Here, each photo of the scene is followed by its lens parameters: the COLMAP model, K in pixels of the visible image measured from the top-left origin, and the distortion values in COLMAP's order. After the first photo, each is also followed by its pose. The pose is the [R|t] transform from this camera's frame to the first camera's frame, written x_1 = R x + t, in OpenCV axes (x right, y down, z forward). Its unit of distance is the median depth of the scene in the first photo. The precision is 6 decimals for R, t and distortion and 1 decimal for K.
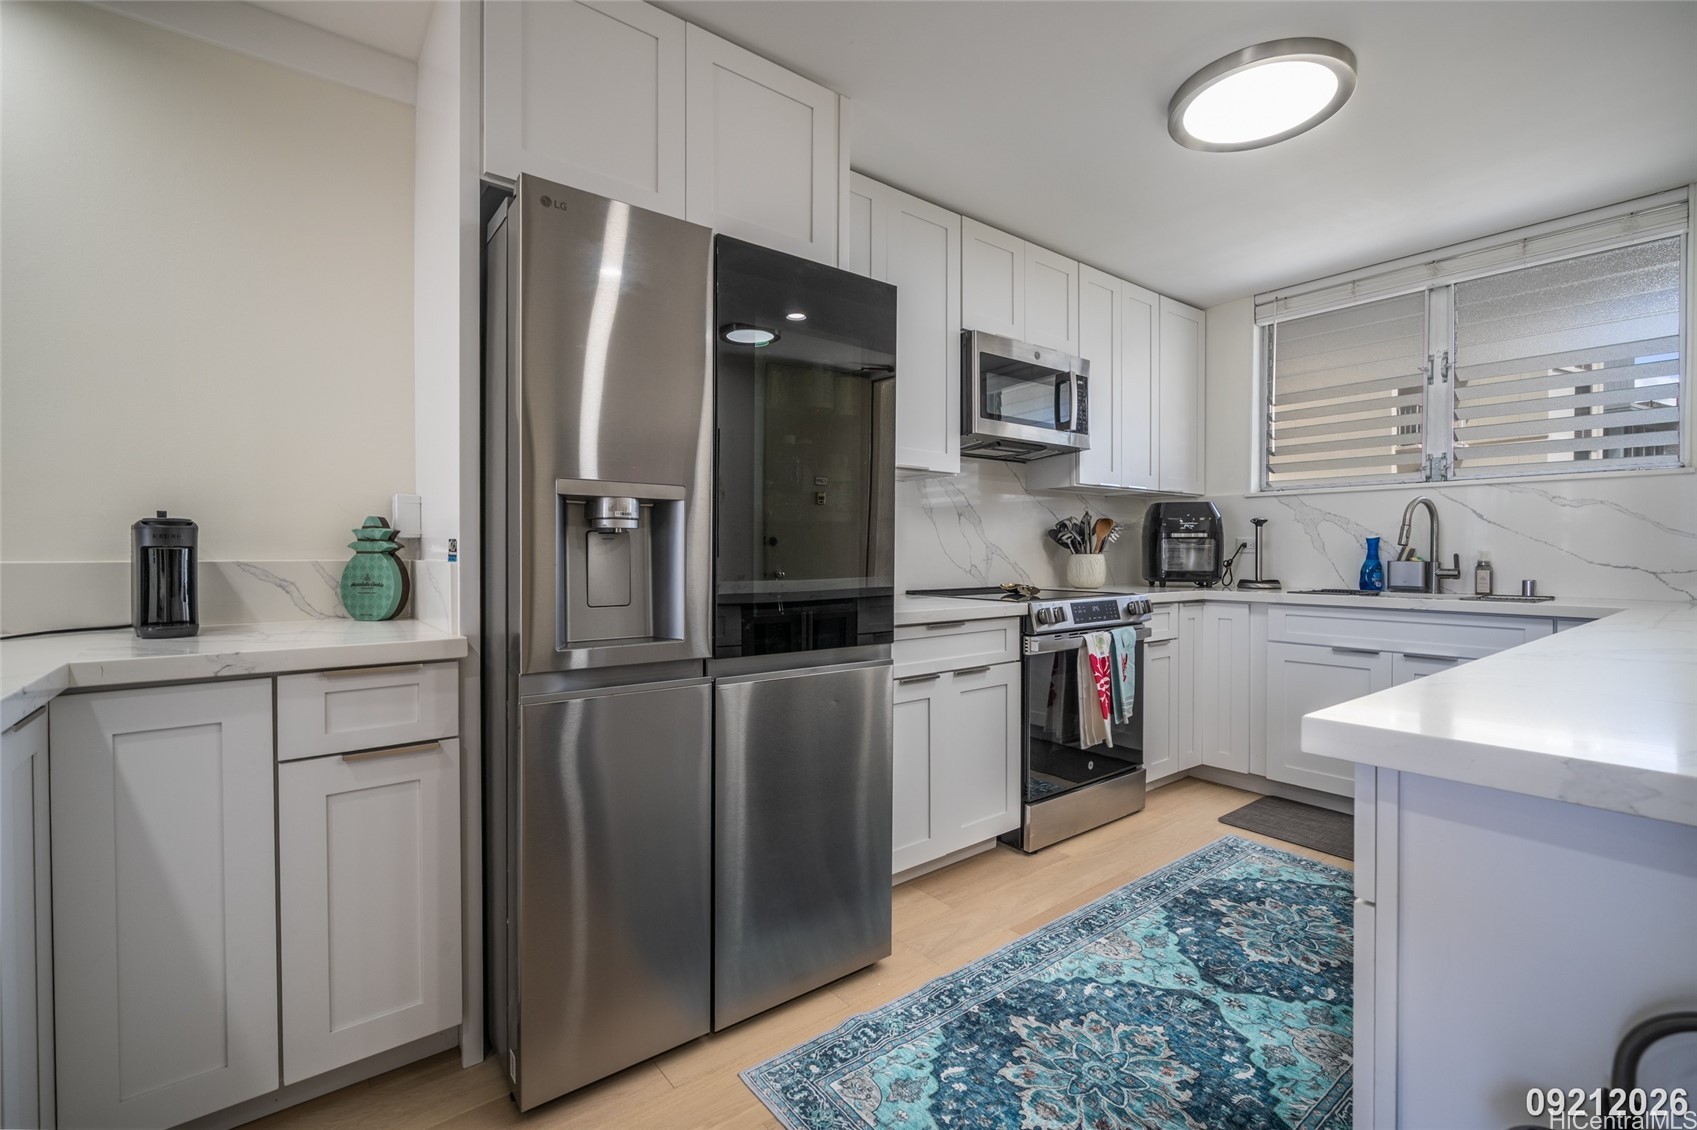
lens RADIAL K [[747.1, 0, 848.5], [0, 747.1, 565.0], [0, 0, 1]] dist [-0.004043, -0.000698]
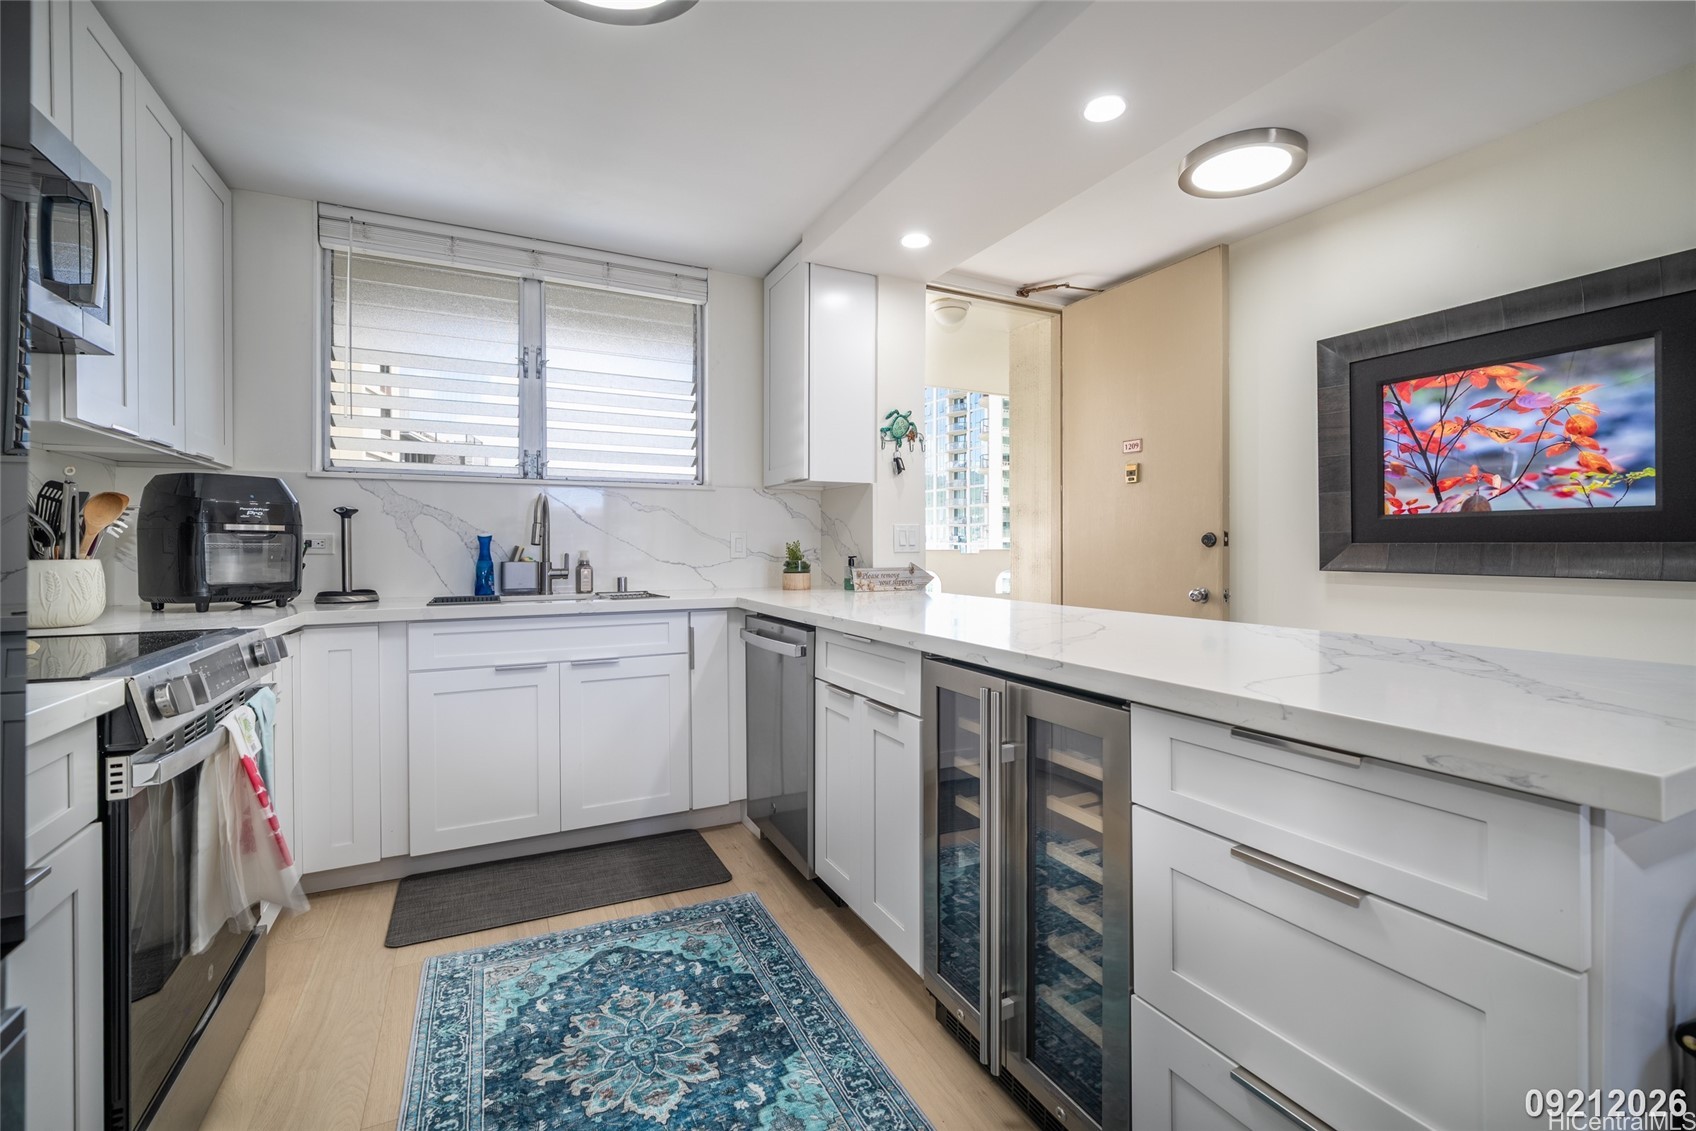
lens RADIAL K [[737.4, 0, 849.8], [0, 737.4, 554.9], [0, 0, 1]] dist [-0.001908, -0.000280]
pose [[0.197641, -0.008257, 0.980240, -0.080532], [0.020339, 0.999784, 0.004320, -0.010816], [-0.980063, 0.019084, 0.197767, 0.467846]]
